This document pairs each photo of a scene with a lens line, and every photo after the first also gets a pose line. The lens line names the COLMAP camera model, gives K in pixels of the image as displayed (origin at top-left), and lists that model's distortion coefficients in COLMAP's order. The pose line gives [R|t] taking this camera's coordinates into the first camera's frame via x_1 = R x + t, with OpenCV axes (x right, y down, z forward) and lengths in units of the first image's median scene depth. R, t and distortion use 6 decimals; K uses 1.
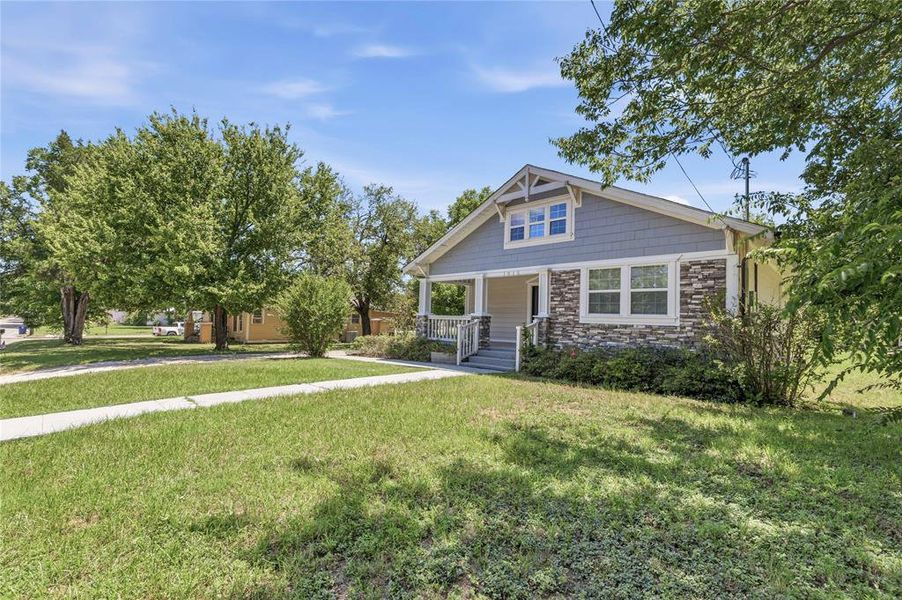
lens RADIAL K [[393.7, 0, 440.6], [0, 393.7, 299.5], [0, 0, 1]] dist [0.001099, 0.000211]
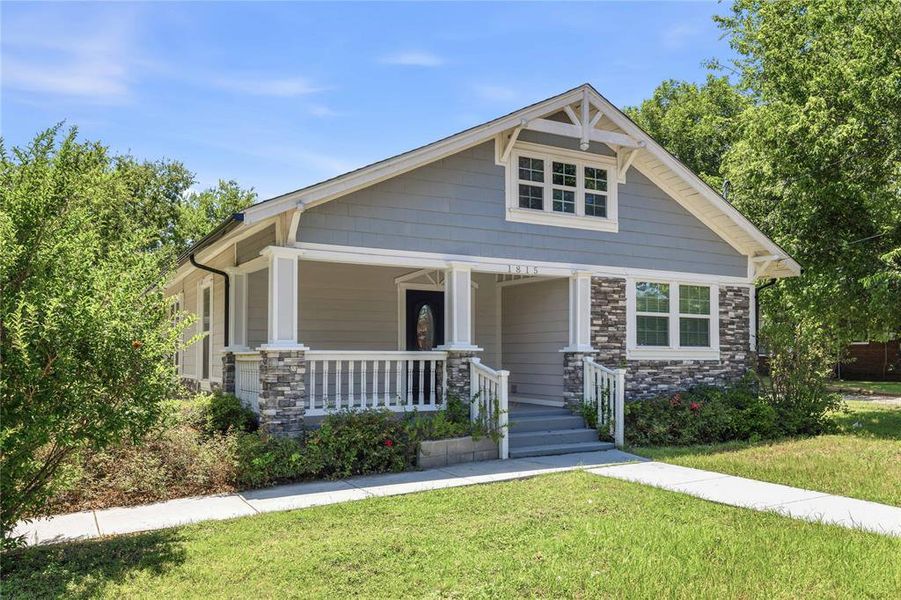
lens RADIAL K [[761.2, 0, 451.4], [0, 761.2, 328.1], [0, 0, 1]] dist [-0.004527, -0.001014]
pose [[0.255124, 0.003944, 0.966900, -0.974815], [-0.046519, 0.998884, 0.008200, 0.009211], [-0.965789, -0.047071, 0.255023, 0.969304]]
